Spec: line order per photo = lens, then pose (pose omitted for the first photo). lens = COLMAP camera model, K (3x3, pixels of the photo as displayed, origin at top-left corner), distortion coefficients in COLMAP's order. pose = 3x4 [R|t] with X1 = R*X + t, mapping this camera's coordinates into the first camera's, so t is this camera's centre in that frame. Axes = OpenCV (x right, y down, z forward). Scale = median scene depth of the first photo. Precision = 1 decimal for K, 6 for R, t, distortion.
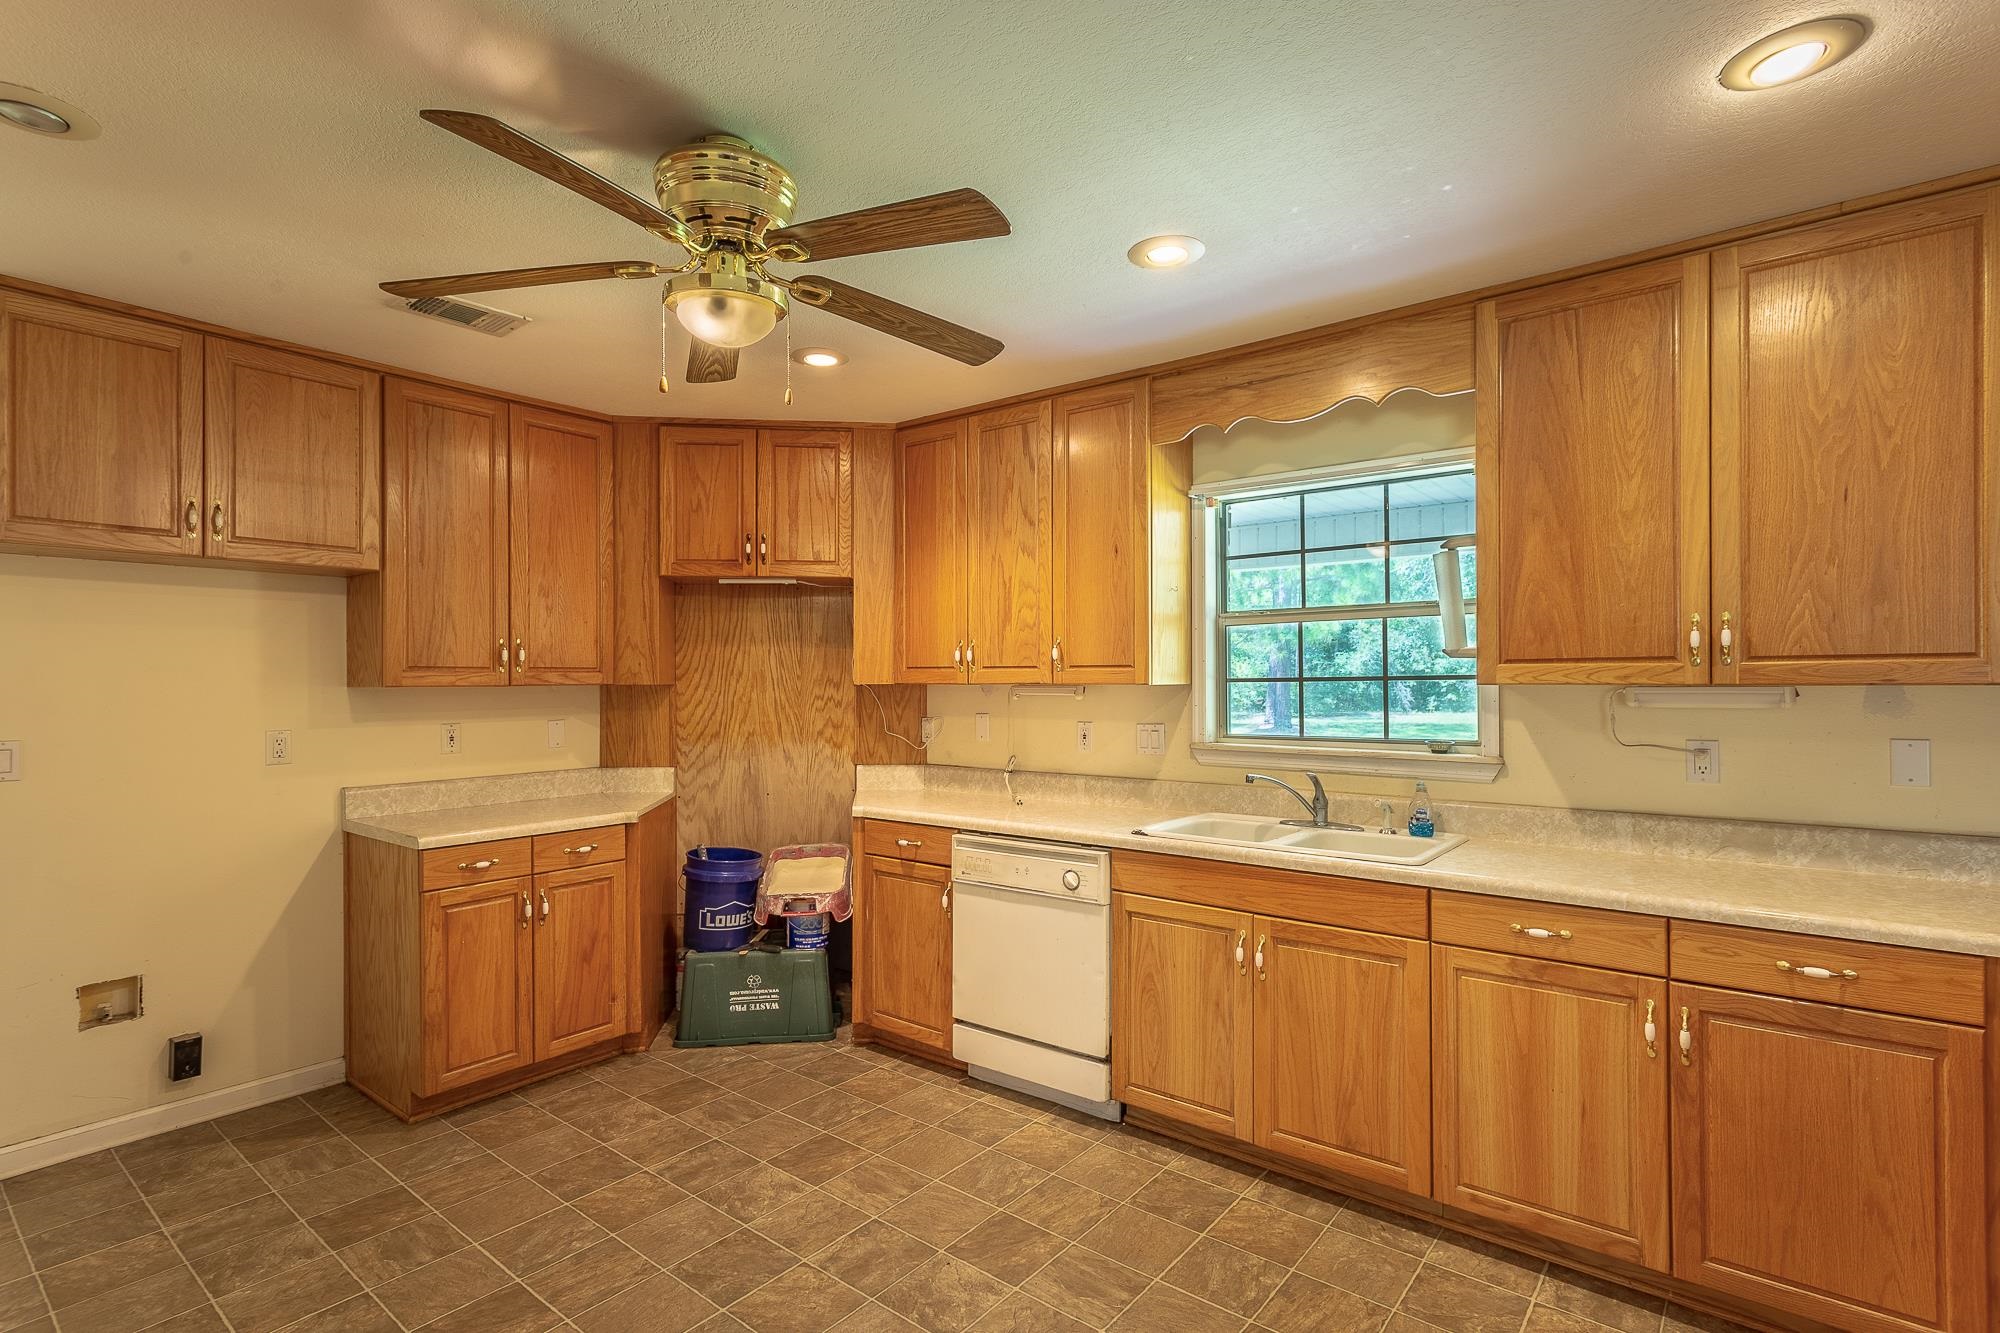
lens RADIAL K [[954.1, 0, 1016.9], [0, 954.1, 674.7], [0, 0, 1]] dist [-0.020033, 0.006319]
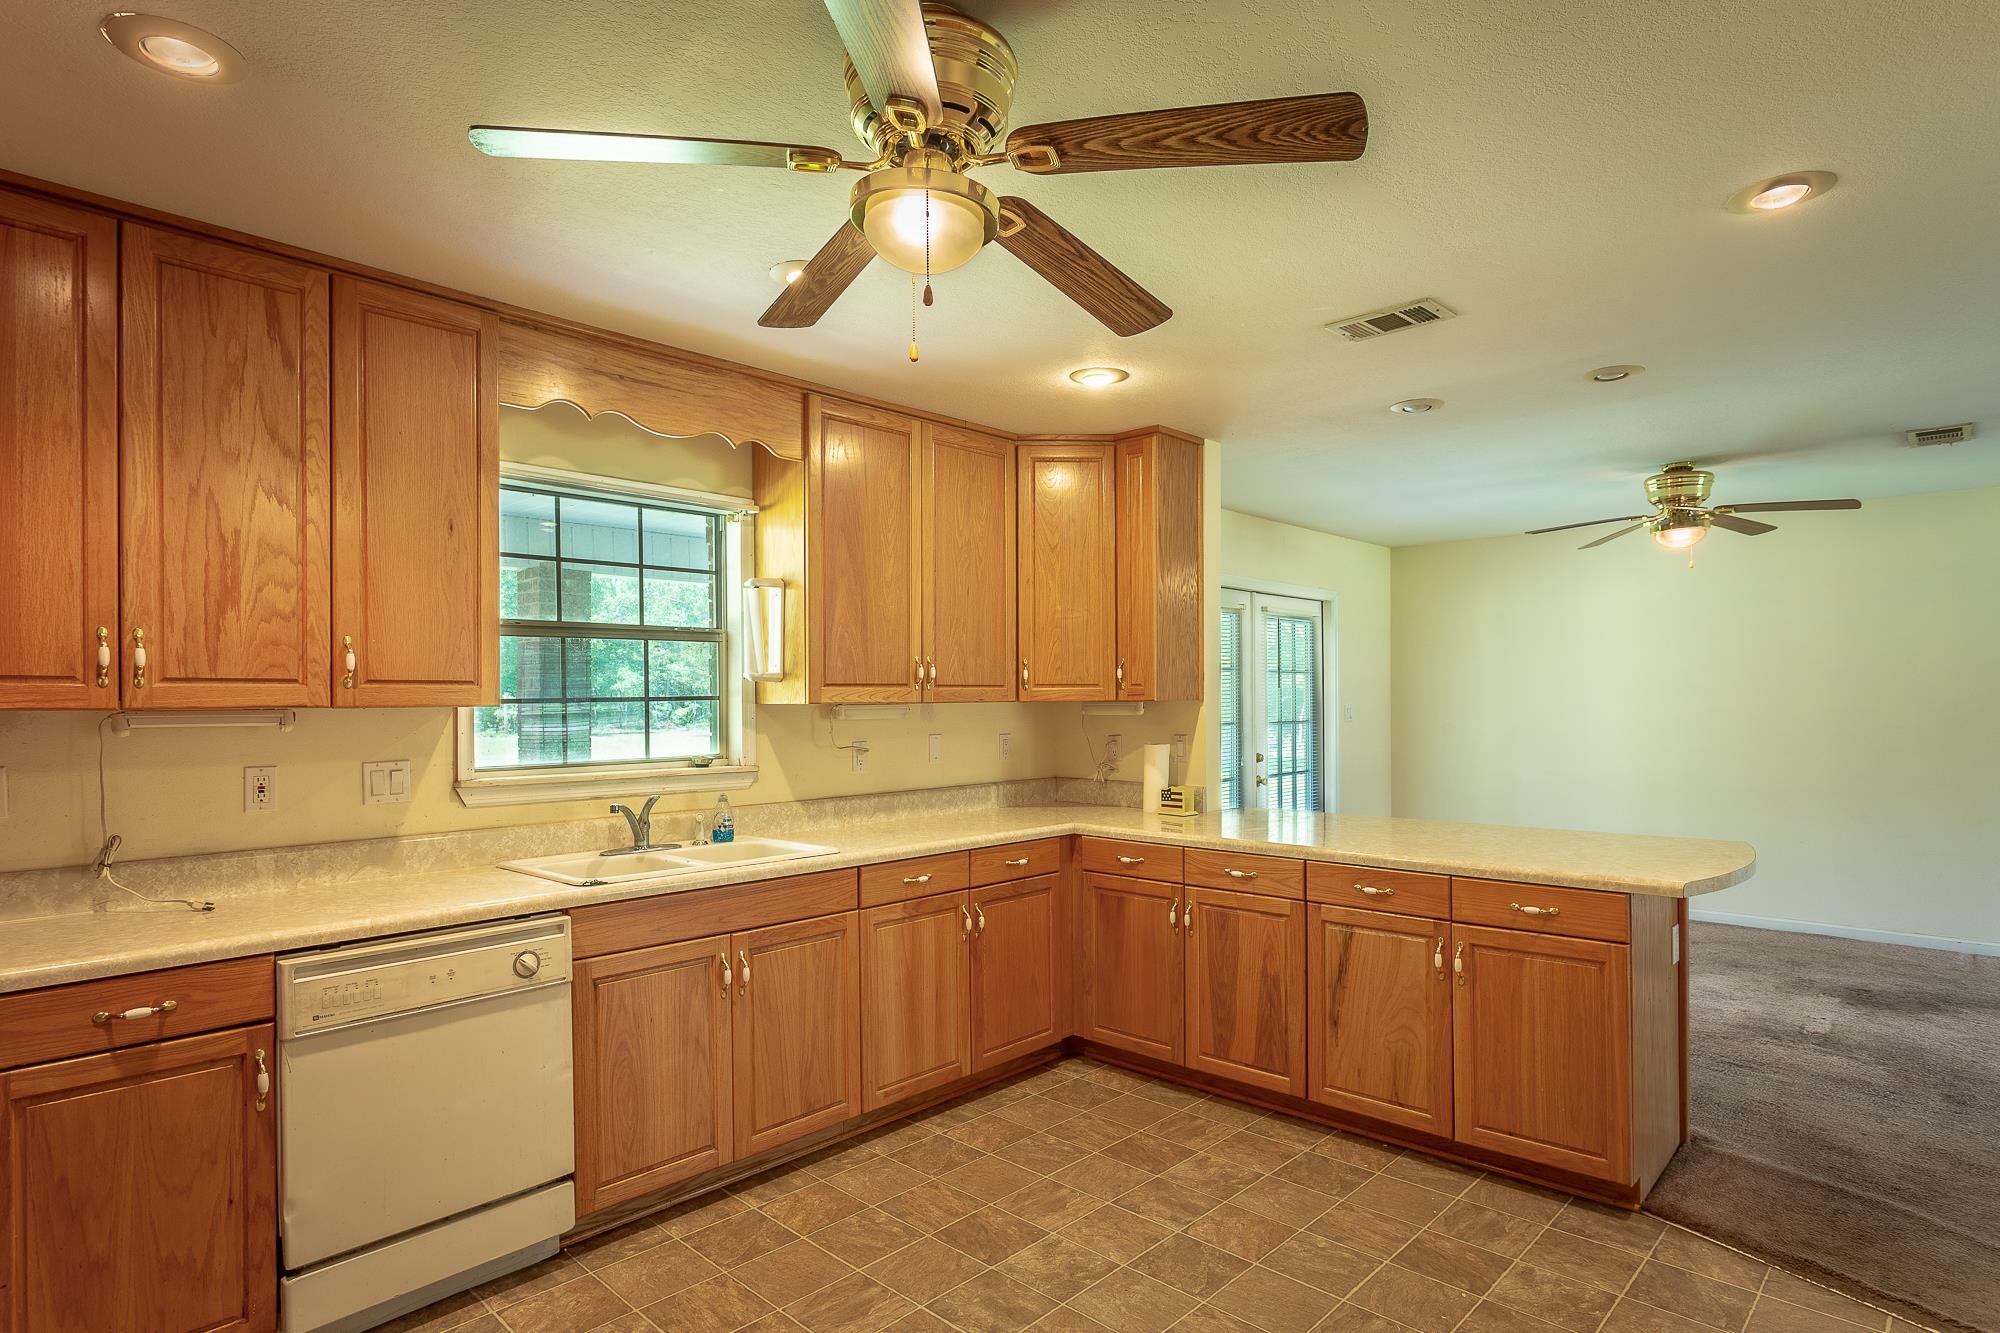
lens RADIAL K [[1064.2, 0, 951.7], [0, 1064.2, 707.6], [0, 0, 1]] dist [-0.033429, -0.001759]
pose [[0.102238, -0.006079, 0.994741, -0.660249], [-0.002017, 0.999978, 0.006319, 0.005218], [-0.994758, -0.002652, 0.102224, 0.519794]]
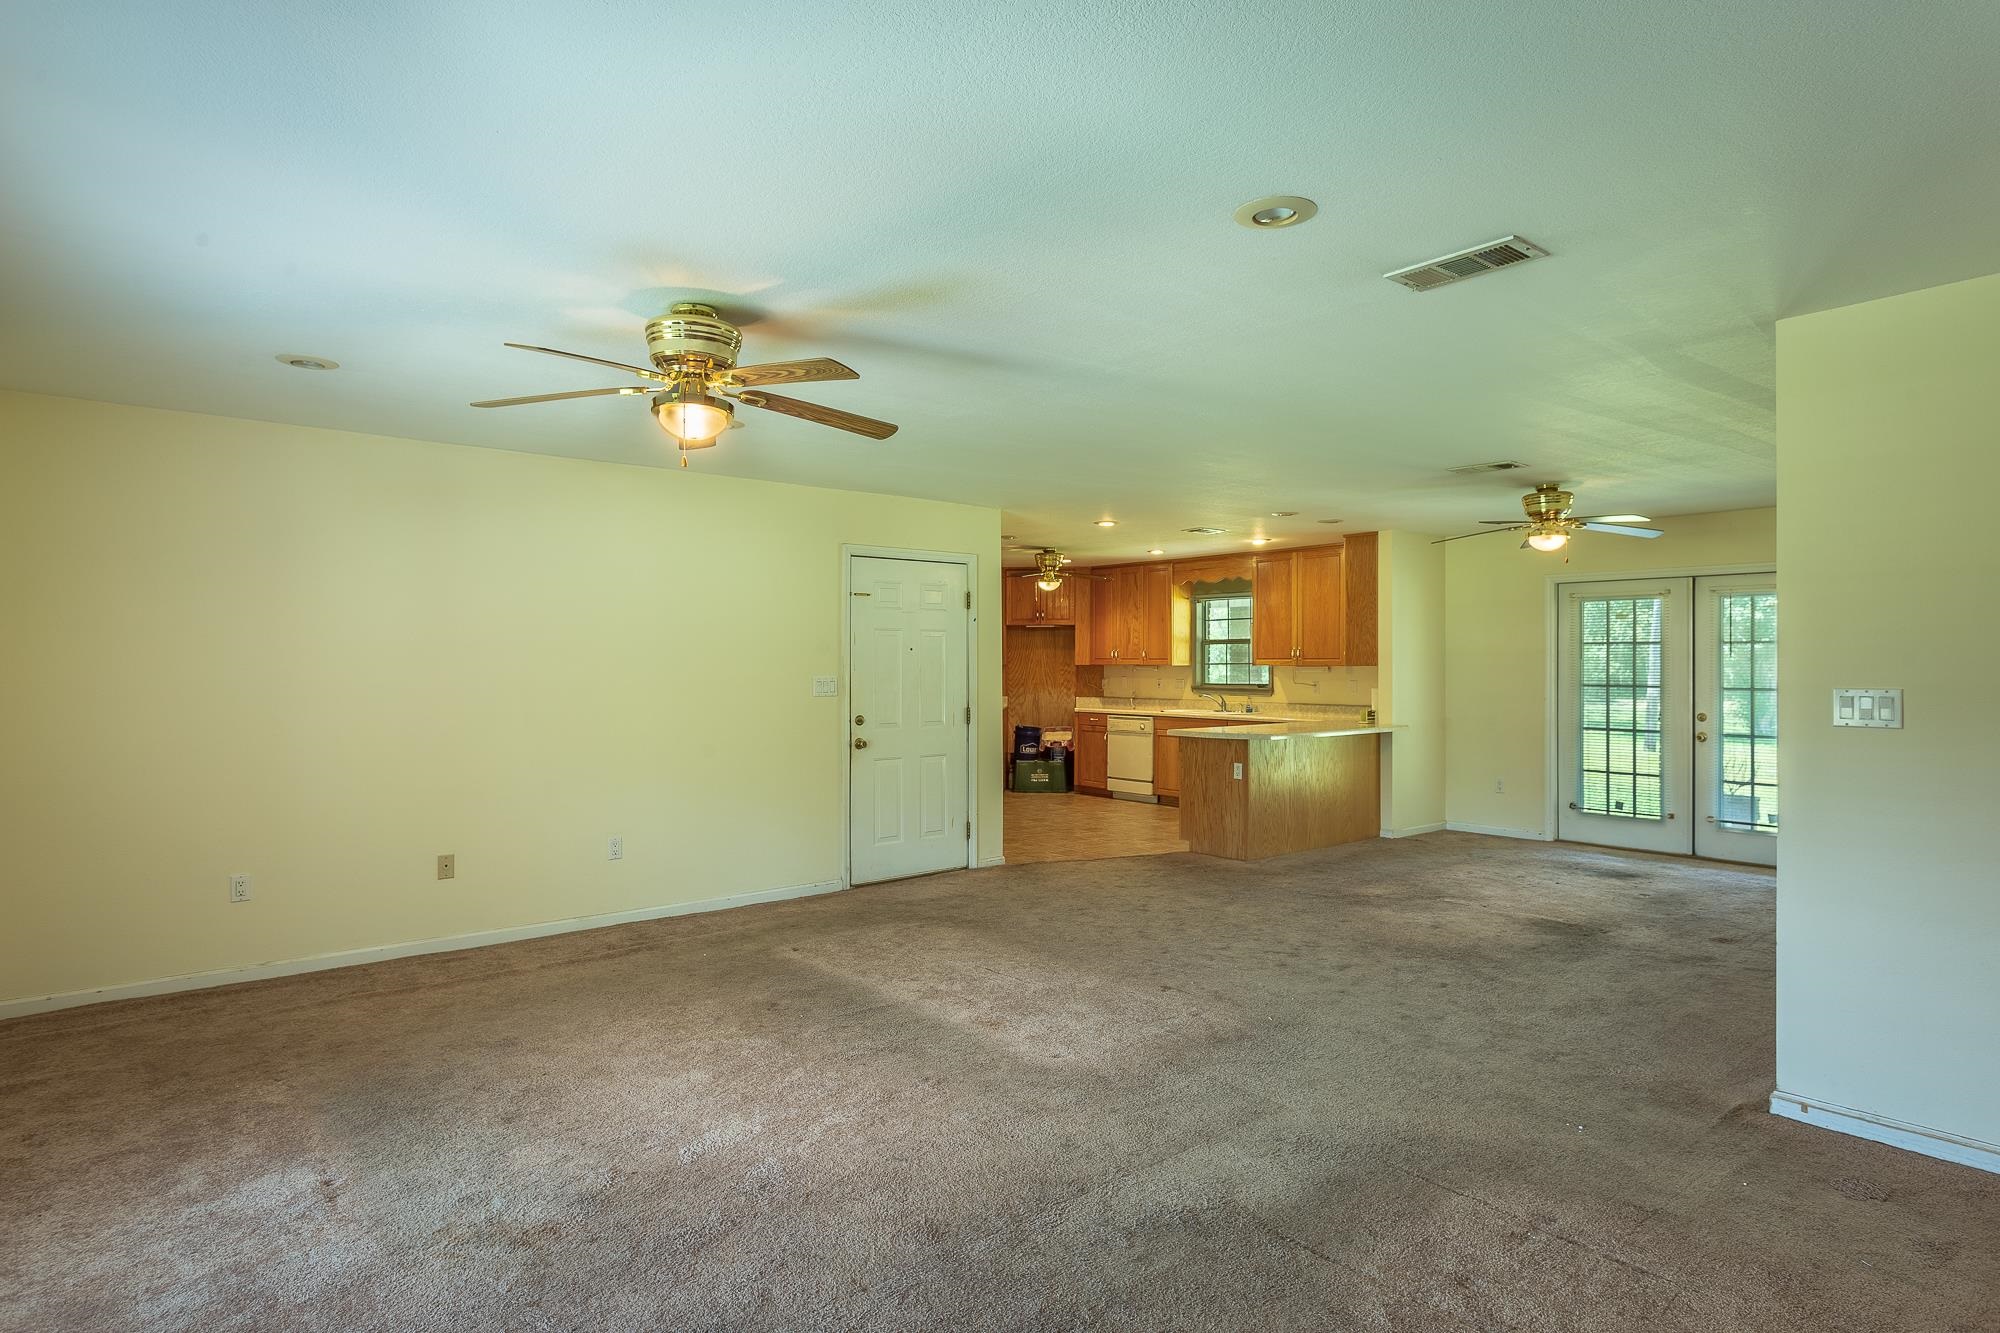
lens RADIAL K [[1064.2, 0, 1003.3], [0, 1064.2, 663.2], [0, 0, 1]] dist [-0.033429, -0.001759]
pose [[0.972014, 0.004565, -0.234878, 0.393468], [-0.003026, 0.999972, 0.006911, -0.017595], [0.234903, -0.006007, 0.972000, -2.297763]]
